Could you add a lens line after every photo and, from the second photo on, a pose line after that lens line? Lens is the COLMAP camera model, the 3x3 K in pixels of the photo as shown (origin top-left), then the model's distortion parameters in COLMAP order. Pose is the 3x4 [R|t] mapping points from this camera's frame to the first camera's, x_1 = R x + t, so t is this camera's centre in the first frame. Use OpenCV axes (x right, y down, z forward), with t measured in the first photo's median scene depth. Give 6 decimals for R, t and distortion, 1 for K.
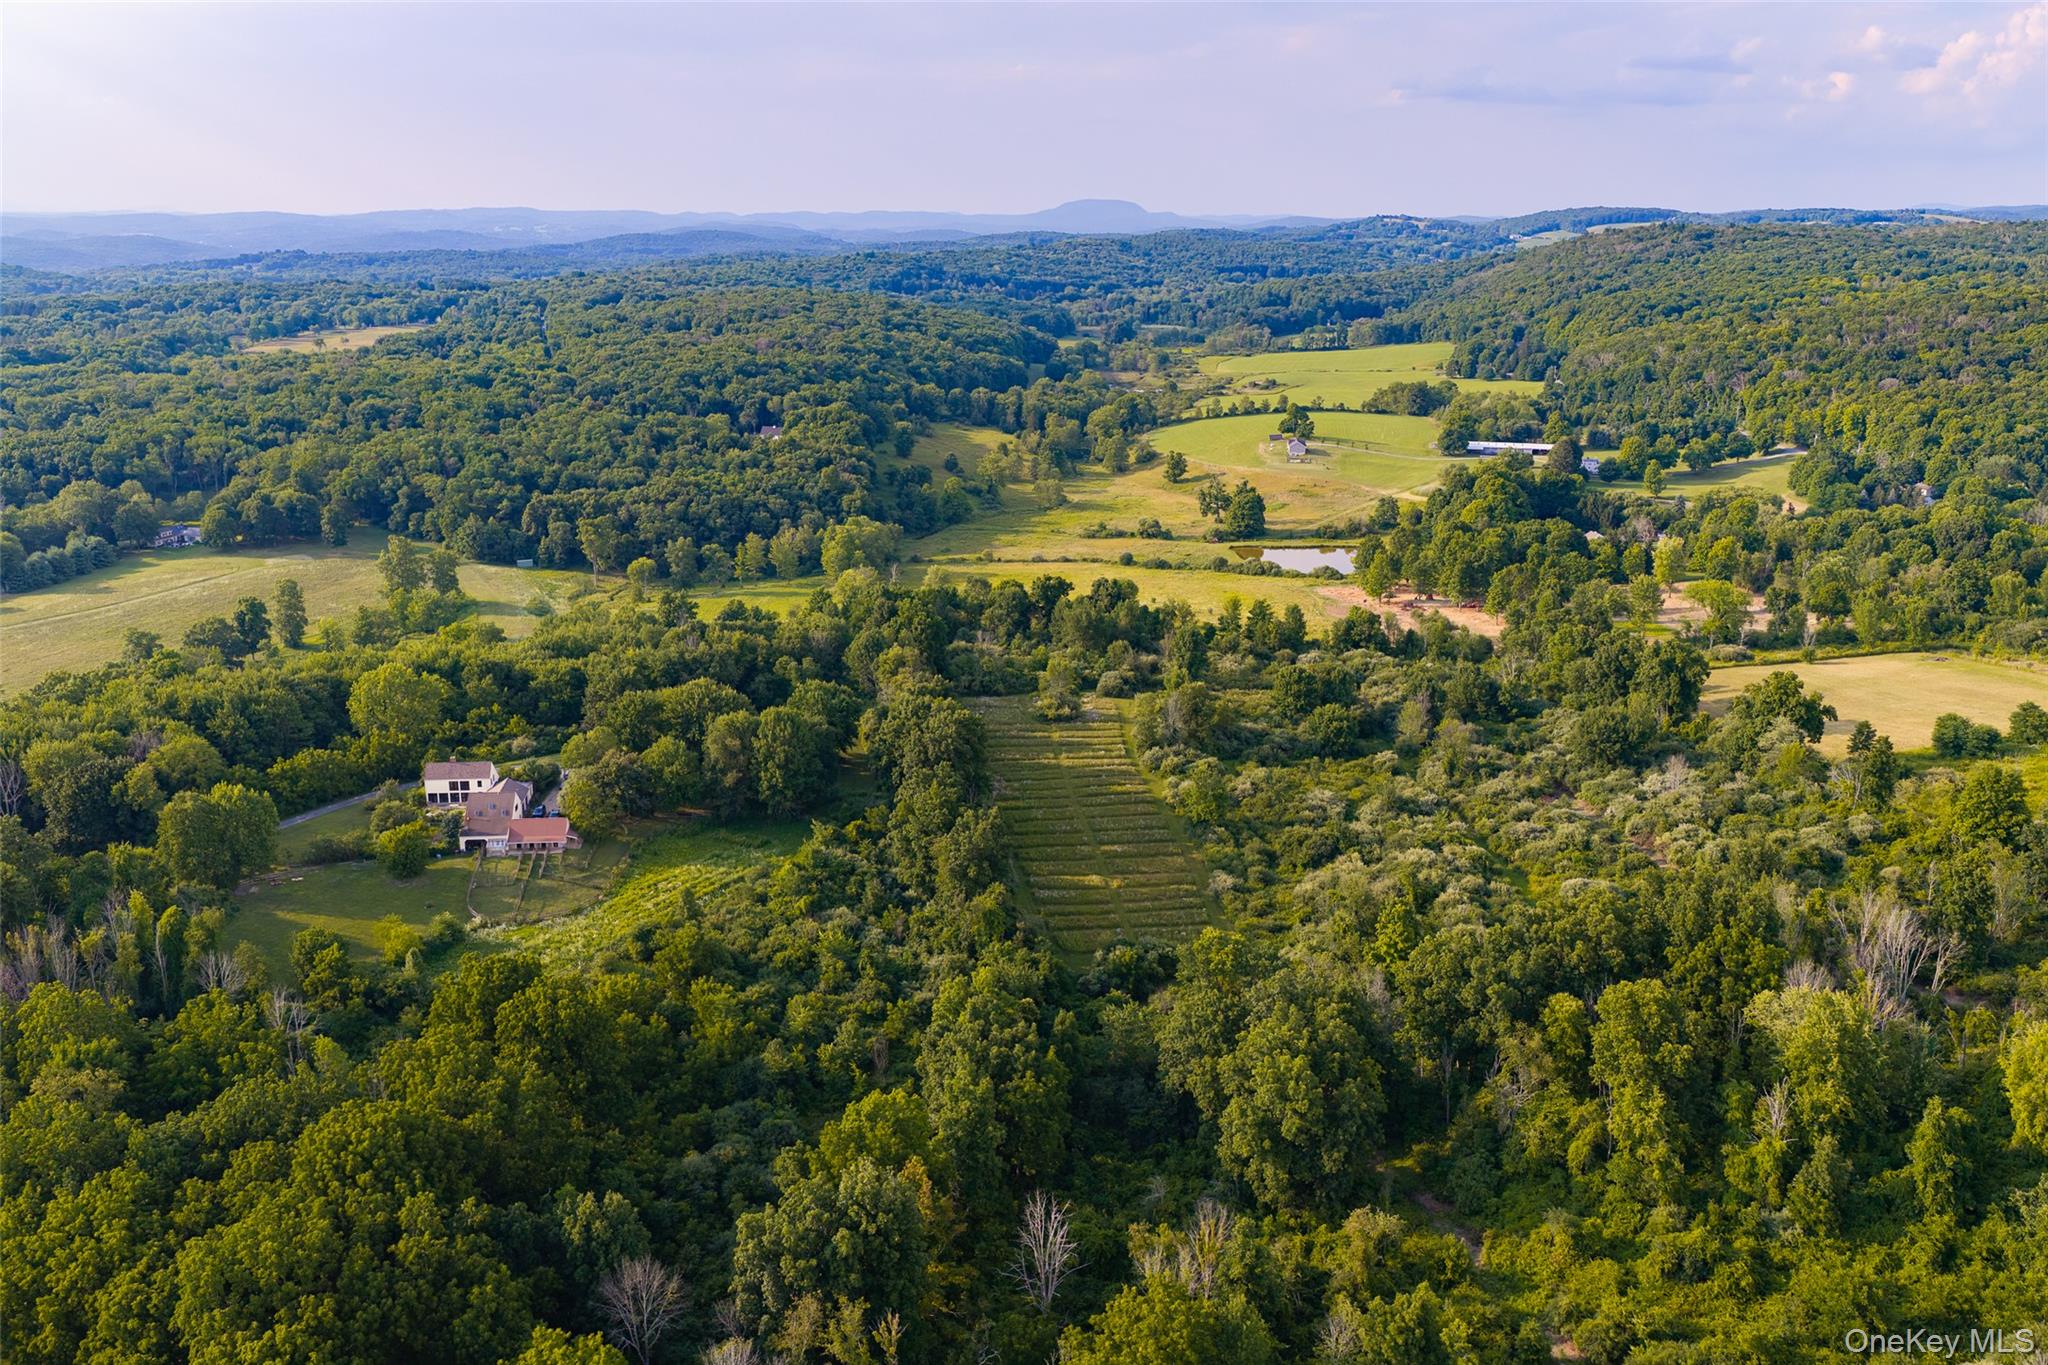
lens RADIAL K [[1717.2, 0, 1022.8], [0, 1717.2, 698.8], [0, 0, 1]] dist [0.009936, -0.027376]
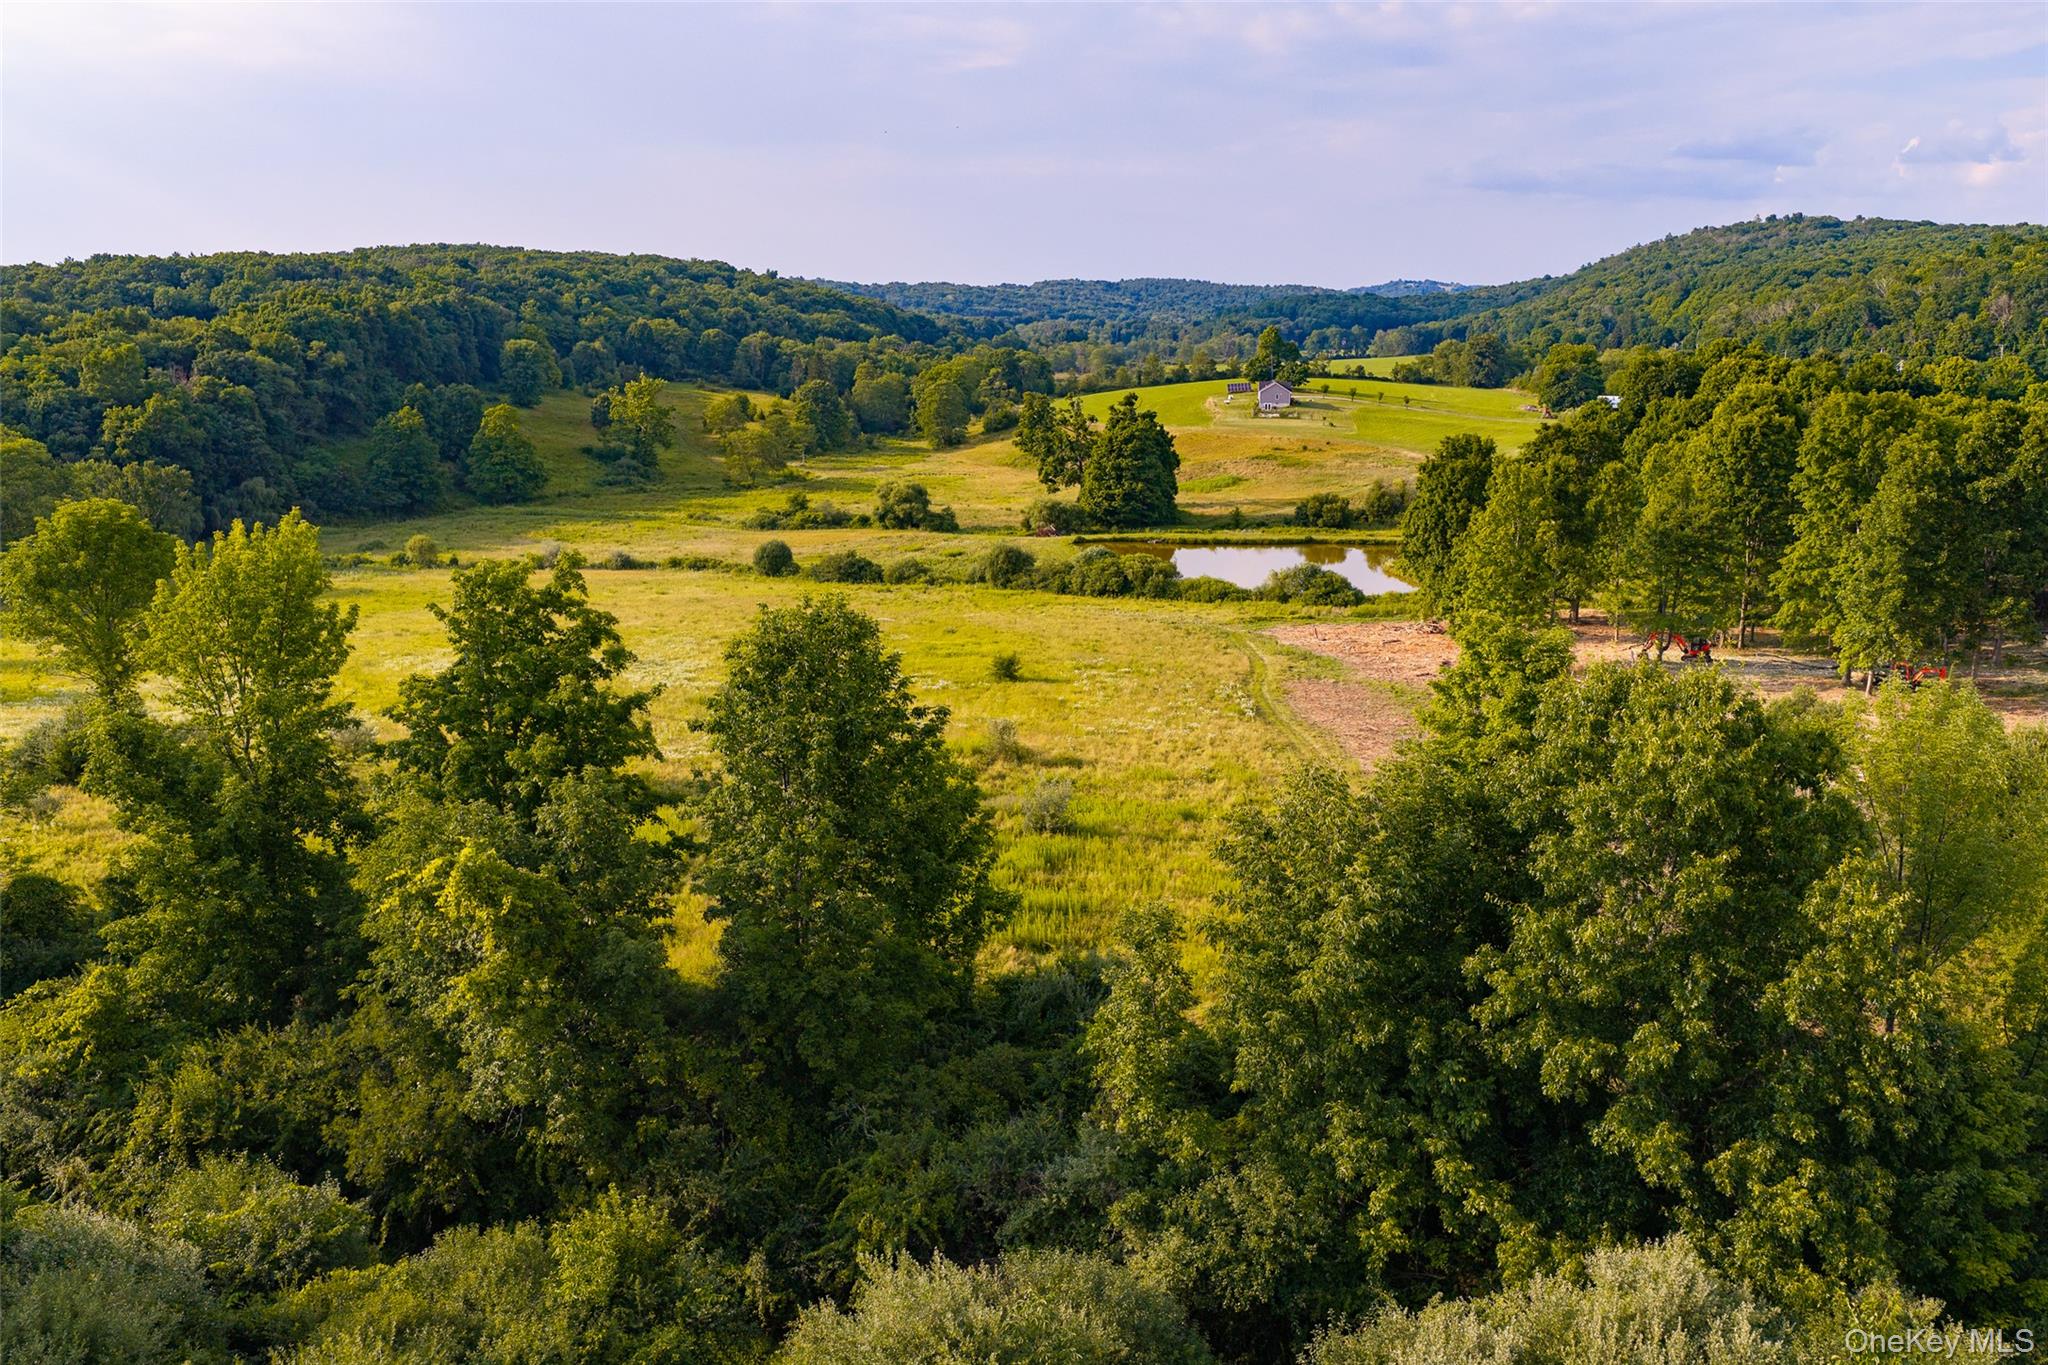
lens RADIAL K [[1717.2, 0, 1033.1], [0, 1717.2, 688.2], [0, 0, 1]] dist [0.009936, -0.027376]
pose [[0.999953, 0.007137, -0.006634, 0.086068], [-0.007533, 0.998070, -0.061636, -0.022774], [0.006181, 0.061683, 0.998077, 0.460336]]
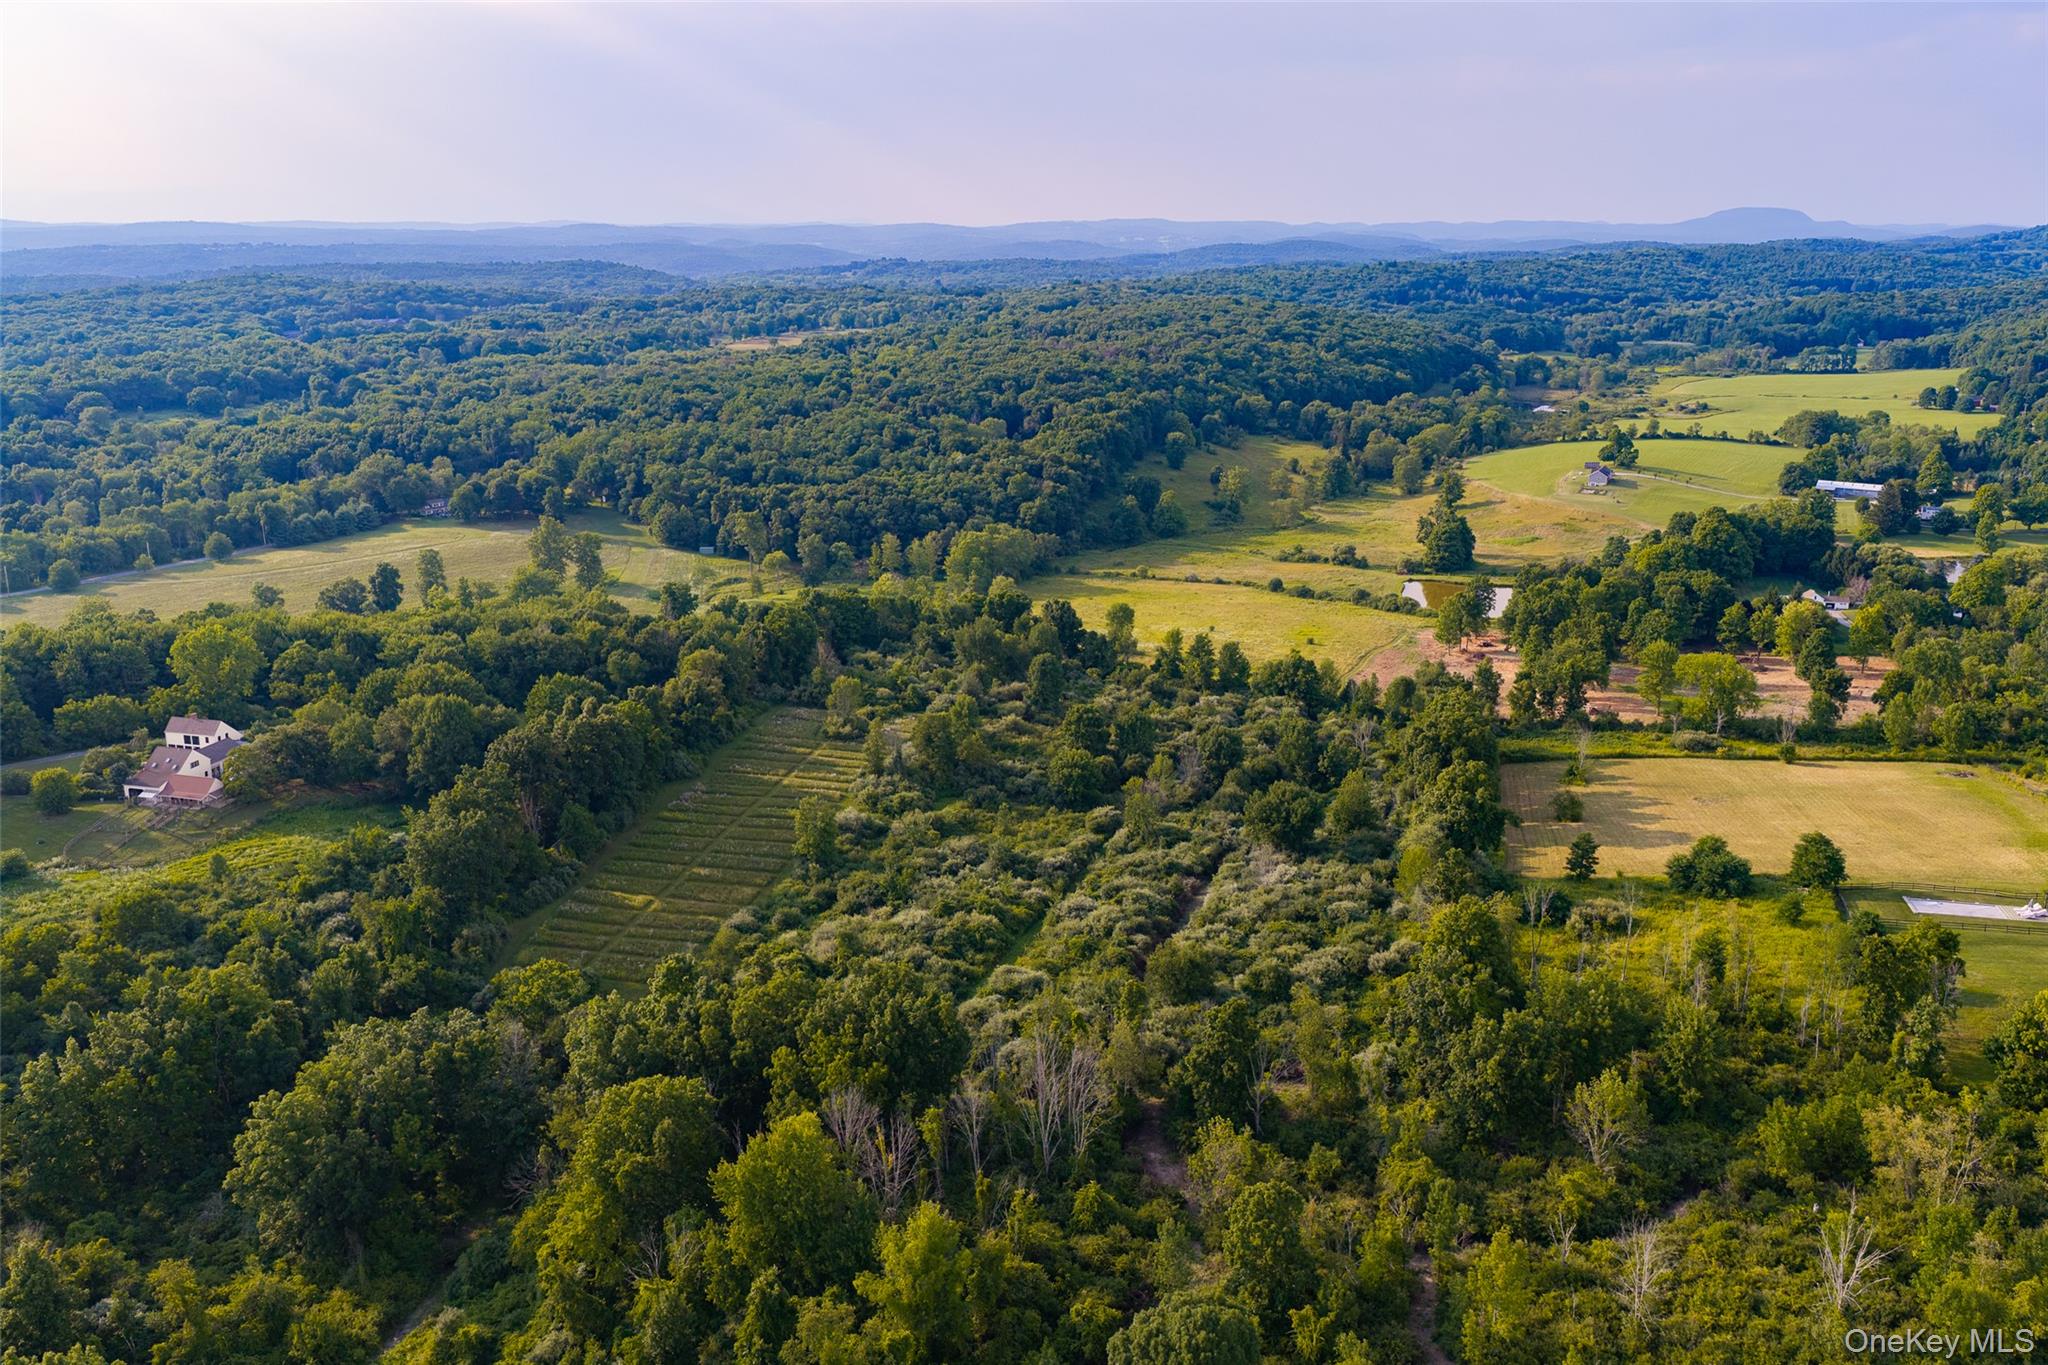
lens RADIAL K [[1717.2, 0, 1037.5], [0, 1717.2, 670.8], [0, 0, 1]] dist [0.009936, -0.027376]
pose [[0.937522, 0.085052, -0.337369, 0.188249], [-0.092057, 0.995742, -0.004787, -0.013029], [0.335526, 0.035545, 0.941360, 0.052268]]
